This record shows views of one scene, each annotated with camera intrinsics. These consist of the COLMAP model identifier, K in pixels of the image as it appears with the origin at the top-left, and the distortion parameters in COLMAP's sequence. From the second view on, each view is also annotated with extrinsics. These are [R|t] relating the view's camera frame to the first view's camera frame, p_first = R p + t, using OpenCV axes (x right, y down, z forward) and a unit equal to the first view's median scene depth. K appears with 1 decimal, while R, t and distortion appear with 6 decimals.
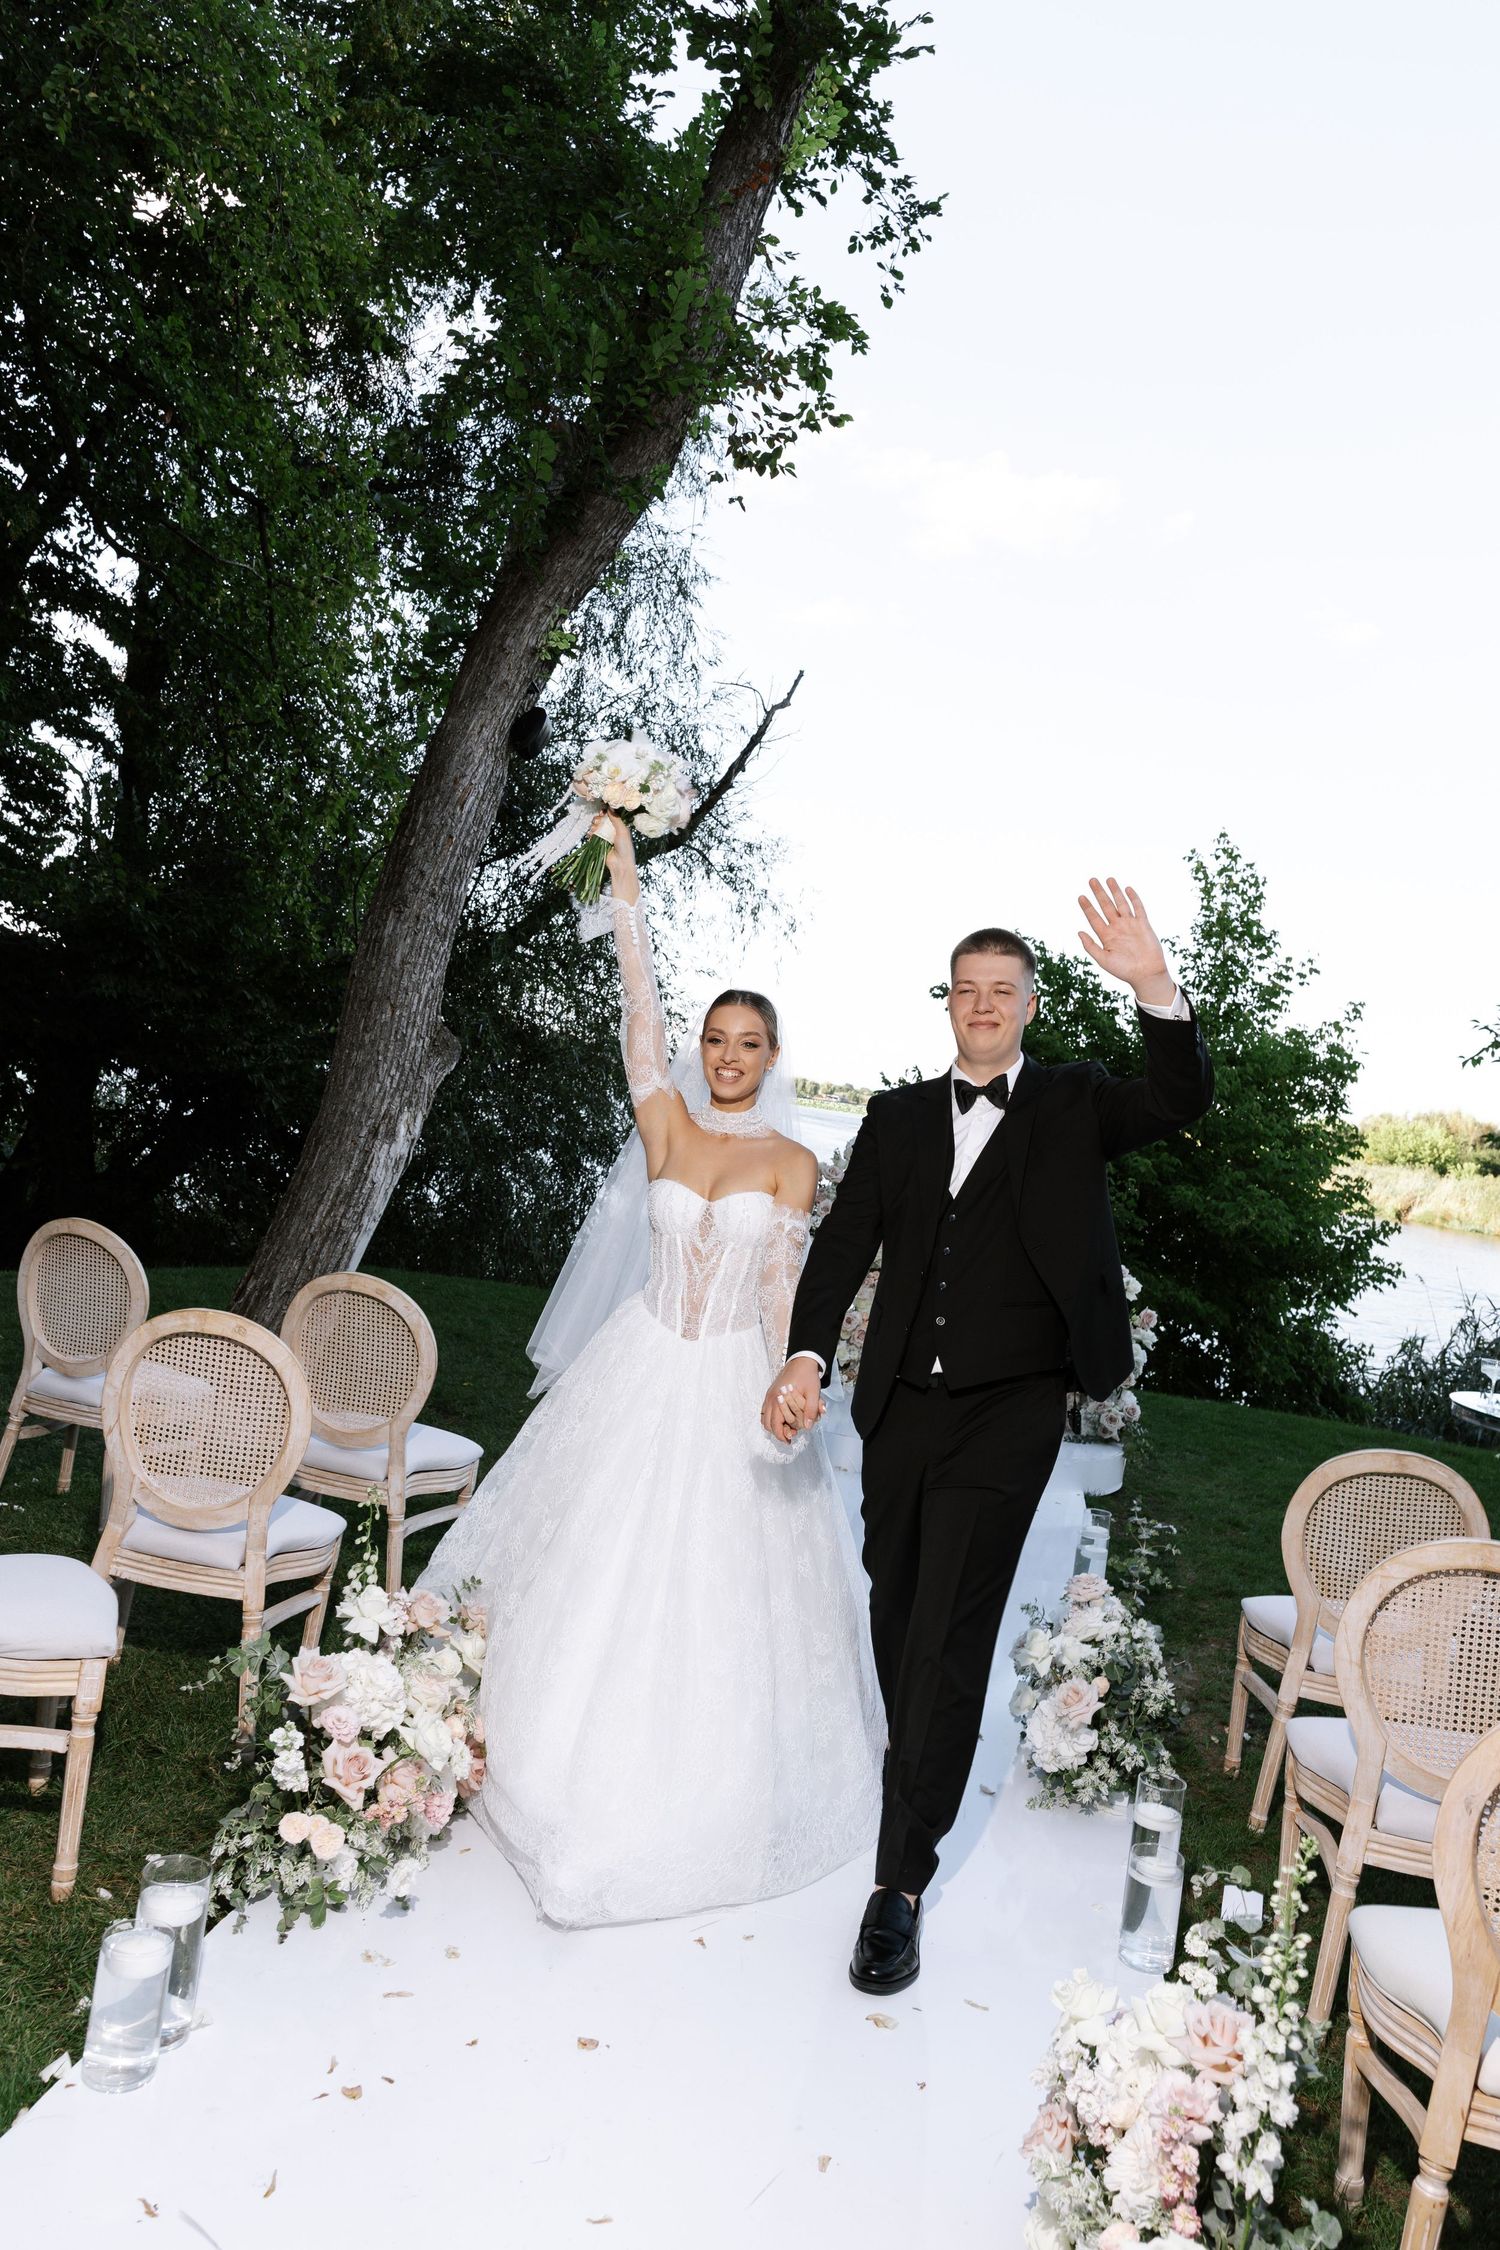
lens RADIAL K [[1826.2, 0, 782.8], [0, 1826.2, 1079.4], [0, 0, 1]] dist [0.009630, 0.010673]
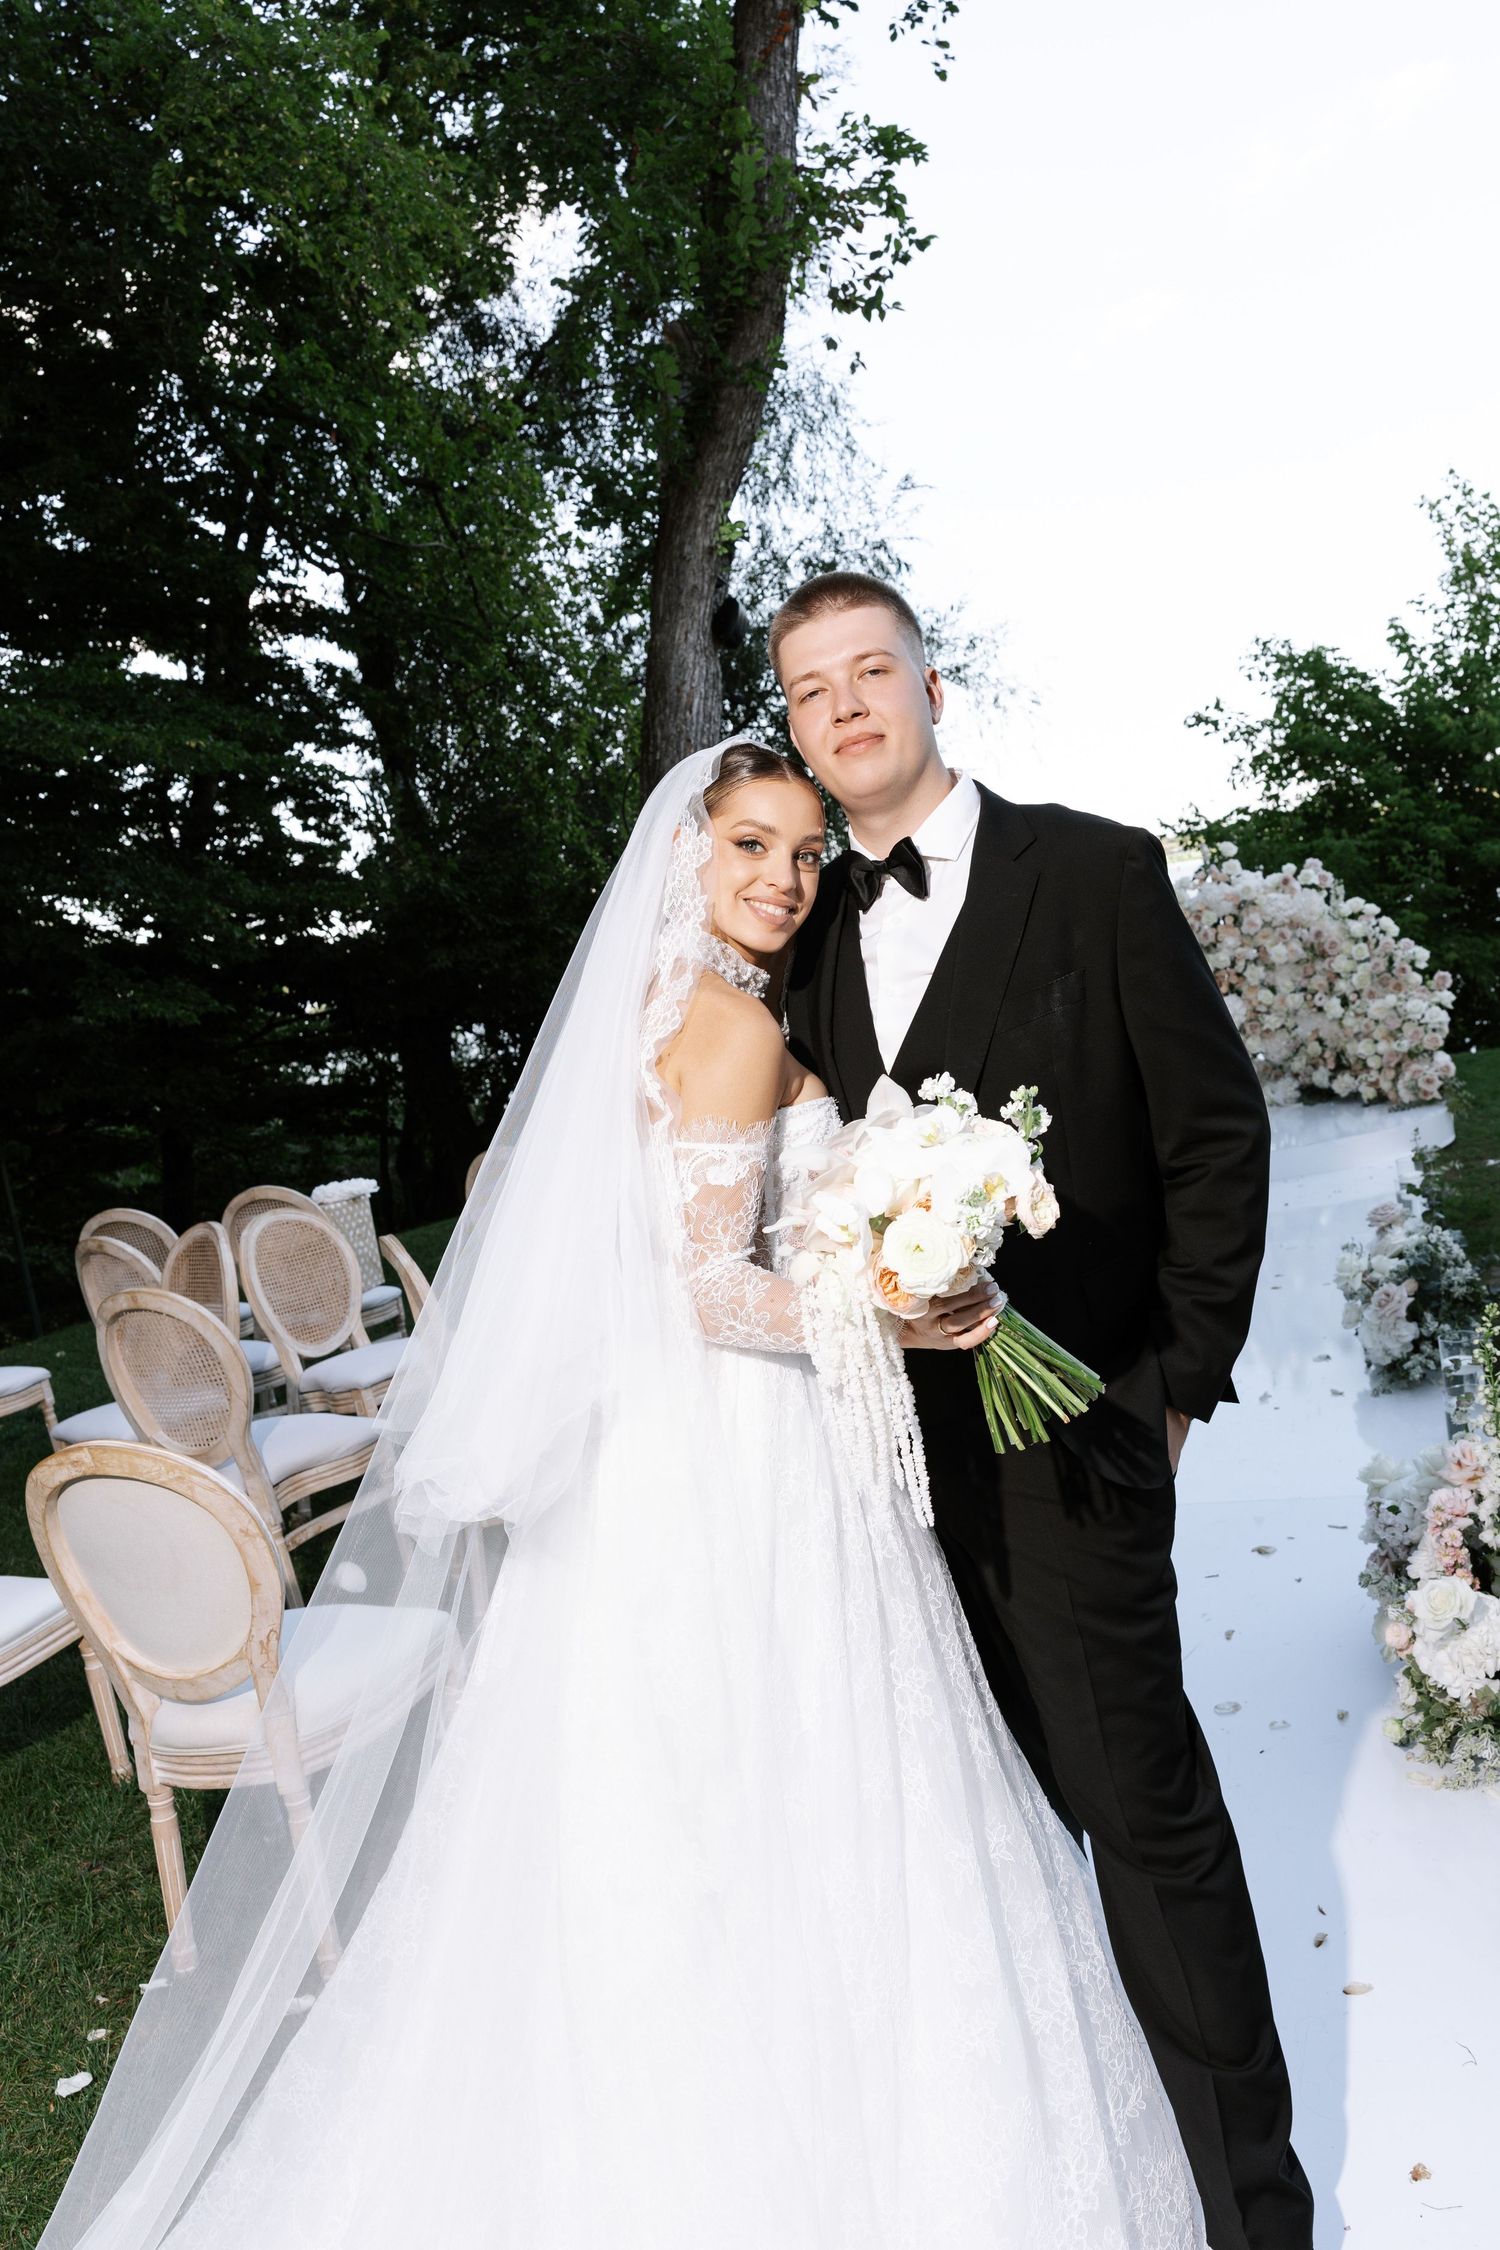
lens RADIAL K [[1826.2, 0, 756.1], [0, 1826.2, 1115.7], [0, 0, 1]] dist [0.009630, 0.010673]
pose [[0.941584, -0.267267, -0.204908, 0.015248], [0.289165, 0.953489, 0.085099, 0.000691], [0.172633, -0.139380, 0.975075, -0.070406]]
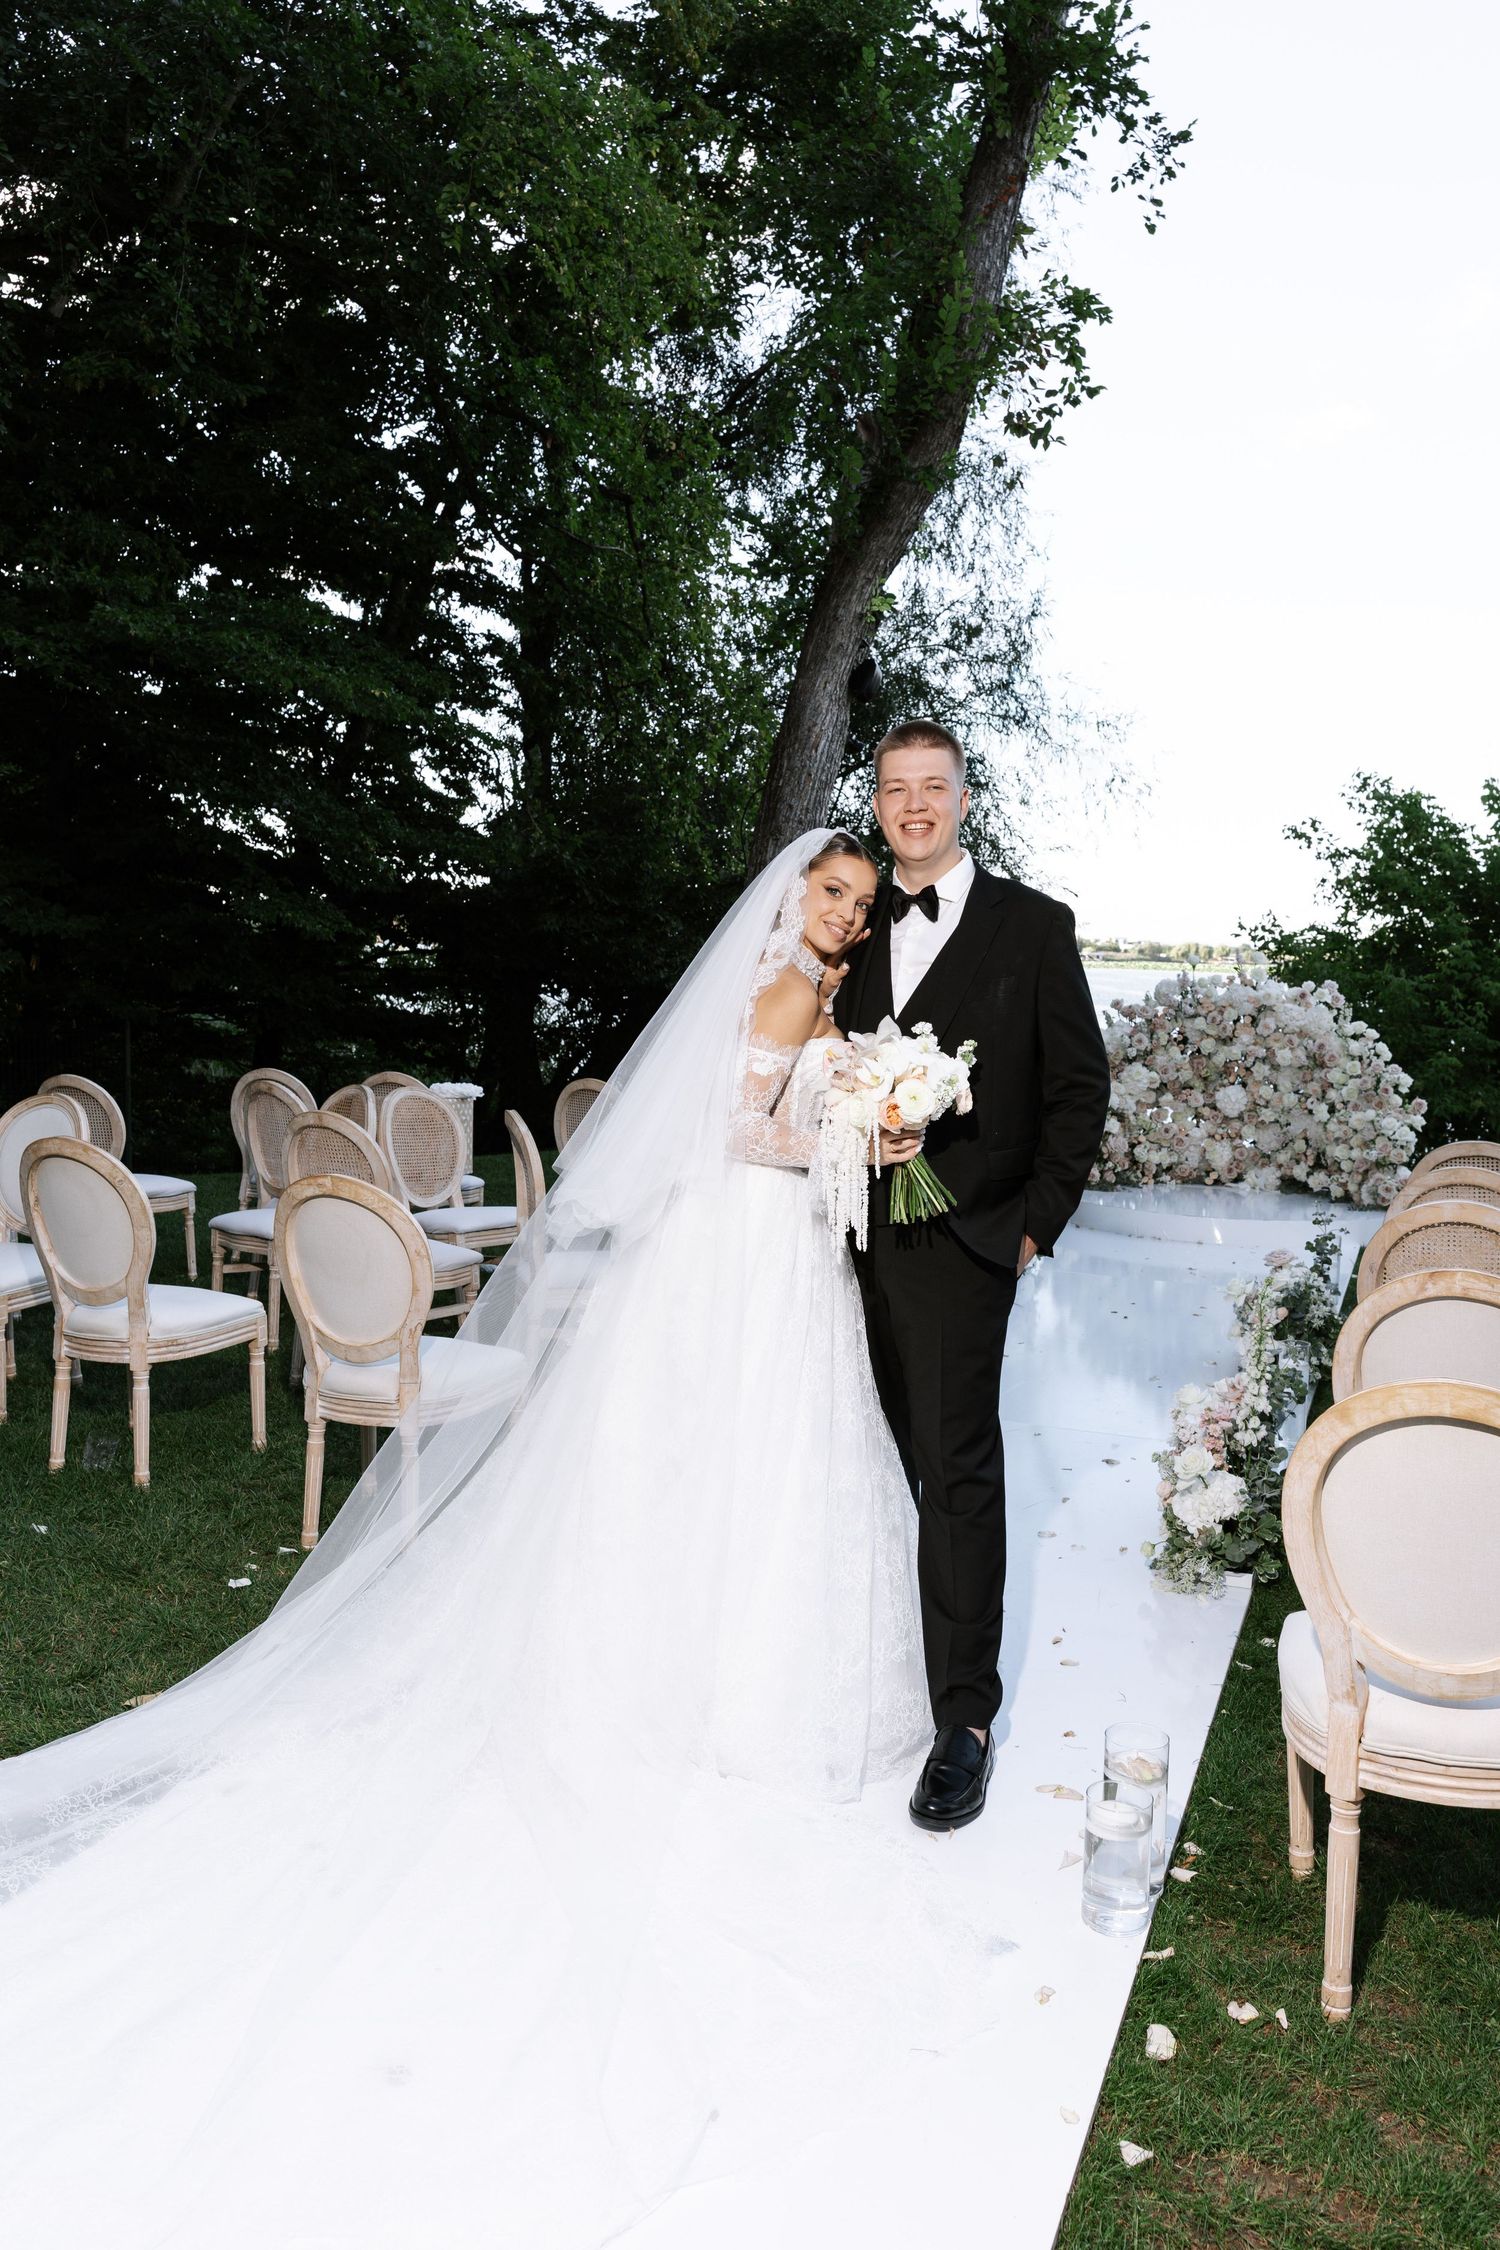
lens RADIAL K [[1826.2, 0, 740.8], [0, 1826.2, 1114.3], [0, 0, 1]] dist [0.009630, 0.010673]
pose [[0.967900, -0.081496, -0.237755, 0.037399], [0.099998, 0.992742, 0.066806, 0.008001], [0.230585, -0.088436, 0.969025, -0.180769]]
